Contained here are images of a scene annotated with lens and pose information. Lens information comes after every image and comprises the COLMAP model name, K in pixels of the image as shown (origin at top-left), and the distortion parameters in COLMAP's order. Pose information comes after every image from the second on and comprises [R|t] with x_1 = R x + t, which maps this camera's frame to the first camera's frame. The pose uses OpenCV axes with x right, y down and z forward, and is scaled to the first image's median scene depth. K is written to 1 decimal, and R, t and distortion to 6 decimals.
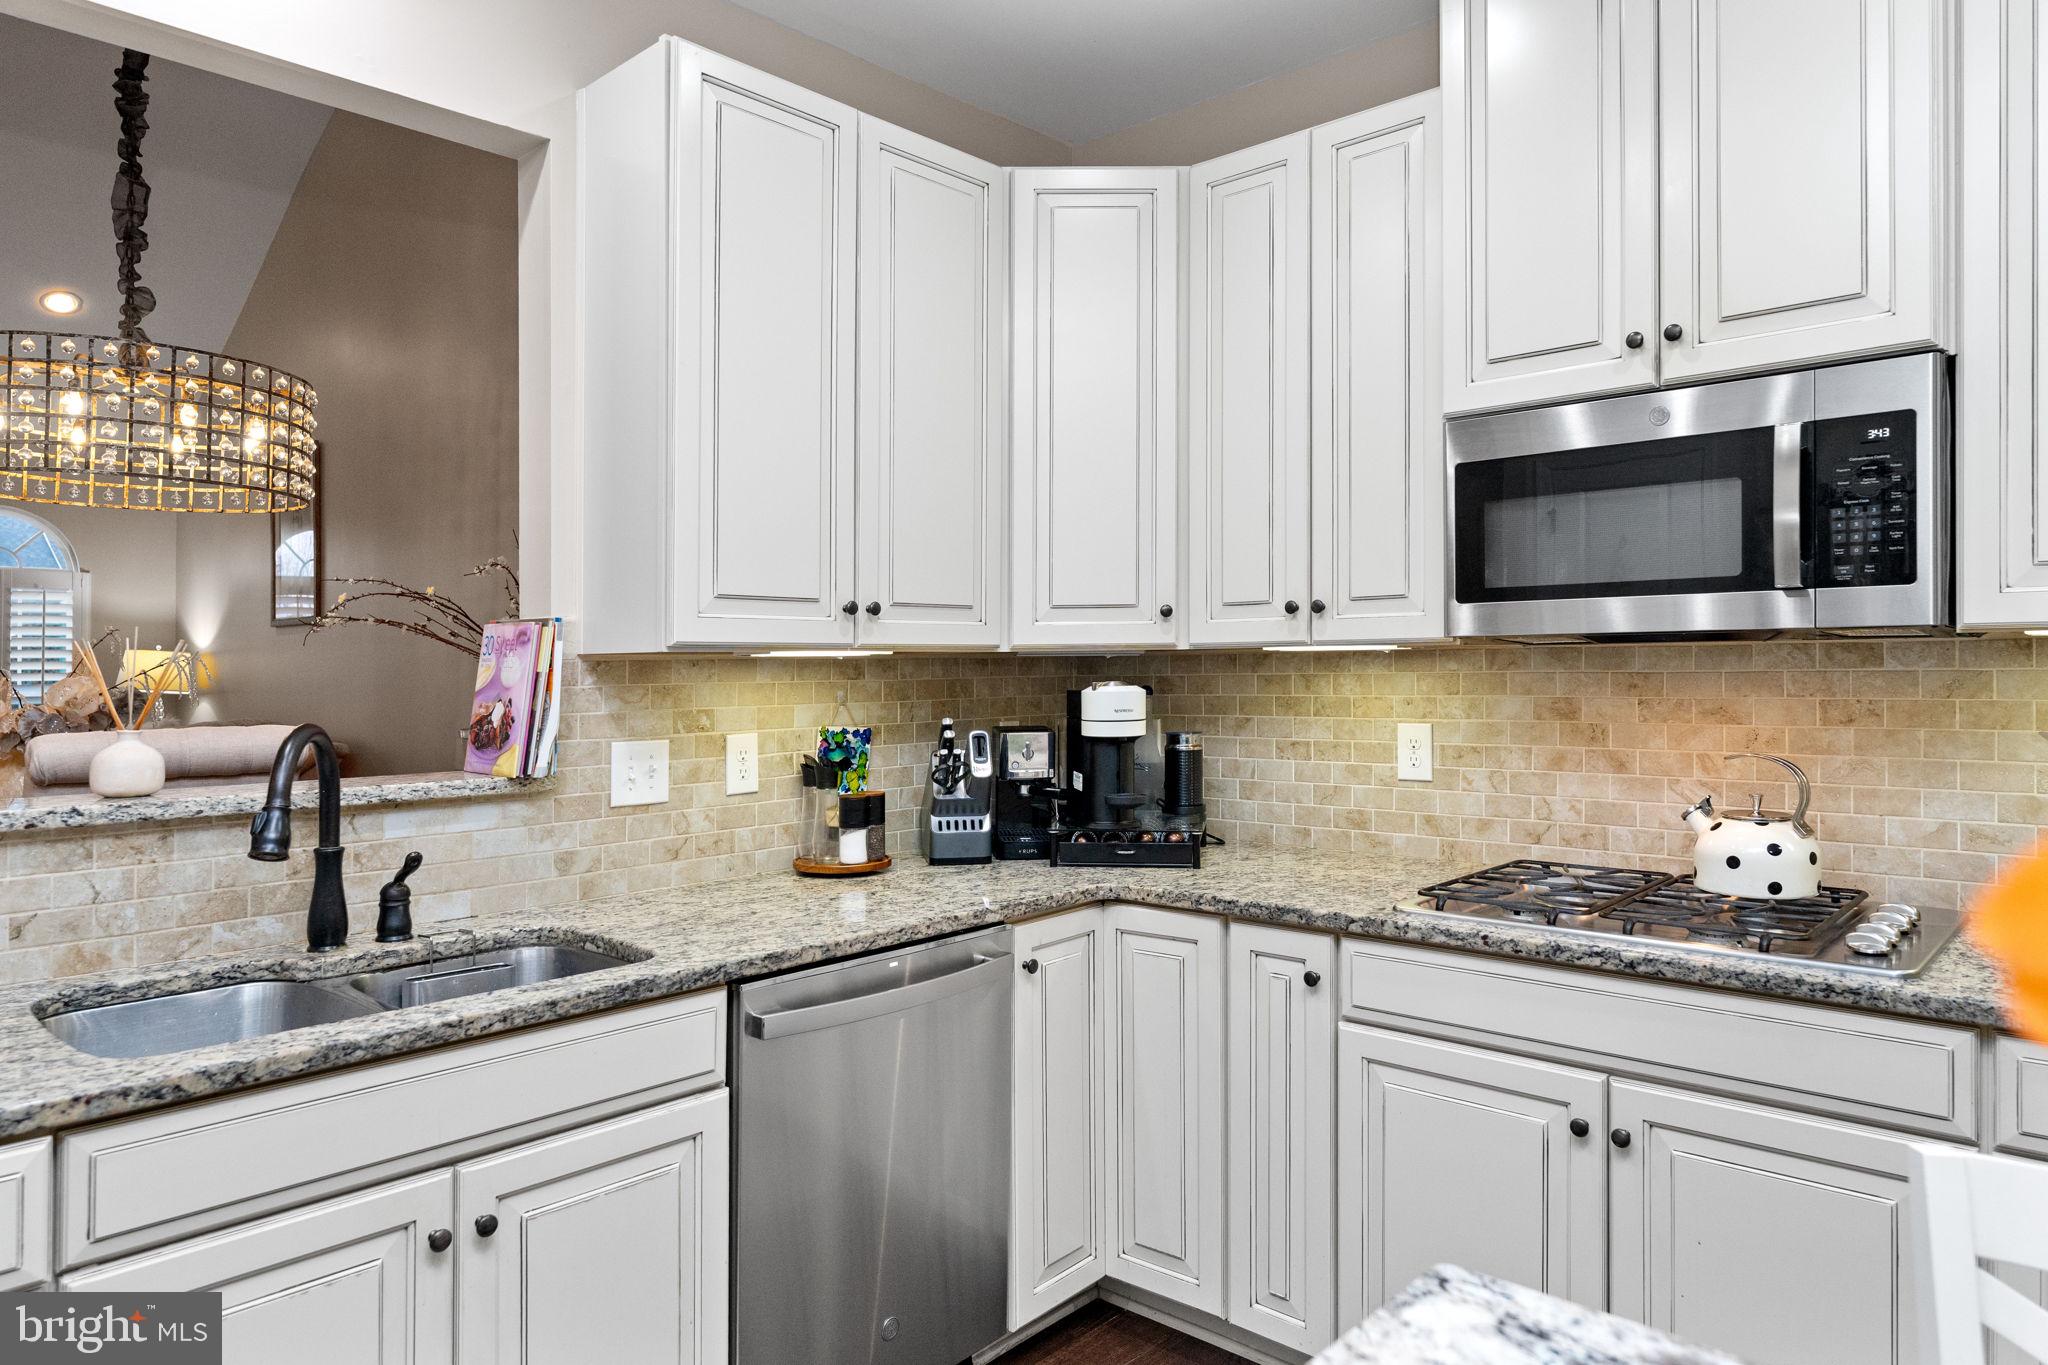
lens RADIAL K [[1294.9, 0, 1012.6], [0, 1294.9, 627.2], [0, 0, 1]] dist [-0.005315, -0.002576]
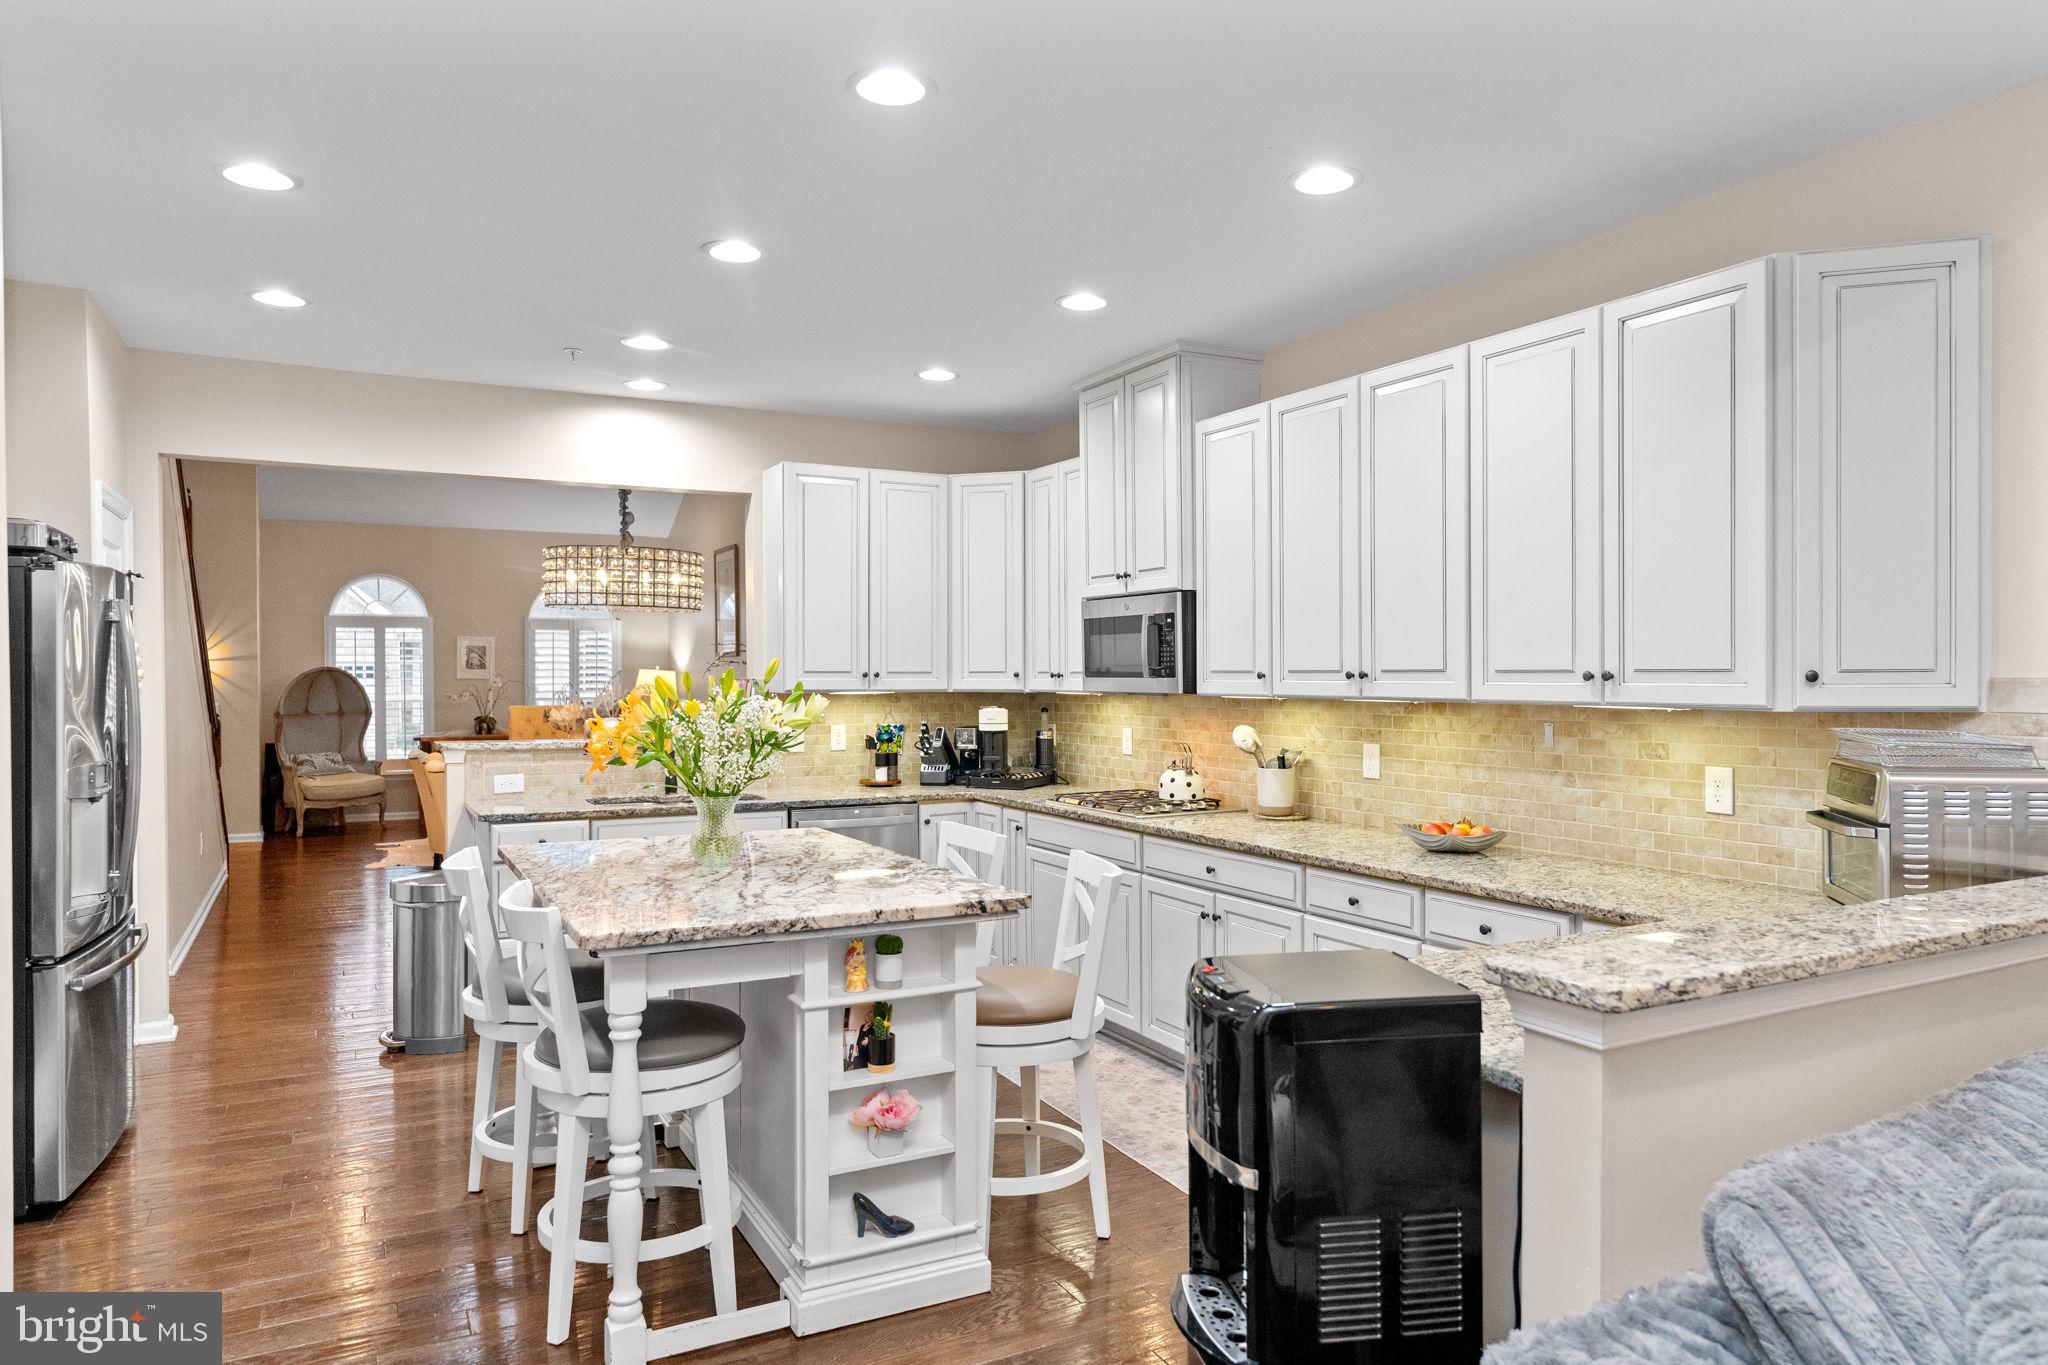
lens RADIAL K [[1294.9, 0, 1024.3], [0, 1294.9, 679.3], [0, 0, 1]] dist [-0.005315, -0.002576]
pose [[0.945809, 0.010350, -0.324558, 0.858346], [0.002482, 0.999232, 0.039099, -0.091646], [0.324714, -0.037786, 0.945057, -1.098250]]
